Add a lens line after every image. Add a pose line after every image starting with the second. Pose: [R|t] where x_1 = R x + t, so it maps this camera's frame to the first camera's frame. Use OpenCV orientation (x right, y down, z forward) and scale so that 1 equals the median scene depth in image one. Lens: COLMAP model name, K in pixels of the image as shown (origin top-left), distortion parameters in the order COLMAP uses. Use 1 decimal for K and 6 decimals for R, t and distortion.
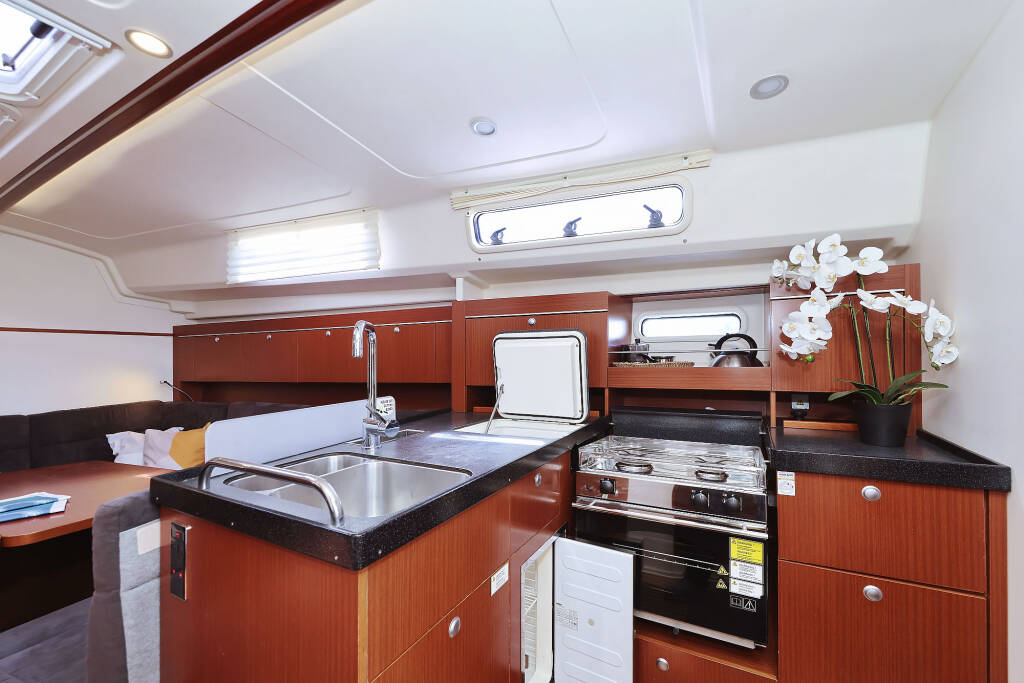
lens RADIAL K [[422.7, 0, 504.1], [0, 422.7, 355.5], [0, 0, 1]] dist [0.003288, 0.000196]
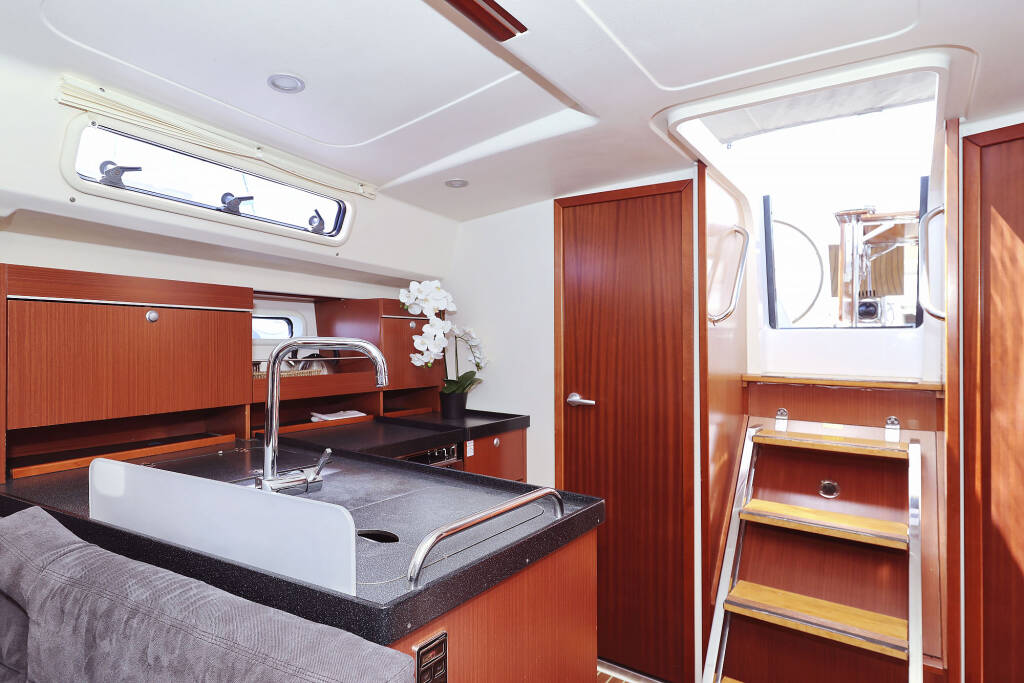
lens RADIAL K [[588.7, 0, 511.7], [0, 588.7, 345.7], [0, 0, 1]] dist [-0.005503, -0.000935]
pose [[0.121750, 0.021716, 0.992323, -0.925189], [0.009744, 0.999686, -0.023073, -0.009034], [-0.992513, 0.012478, 0.121500, 0.390152]]
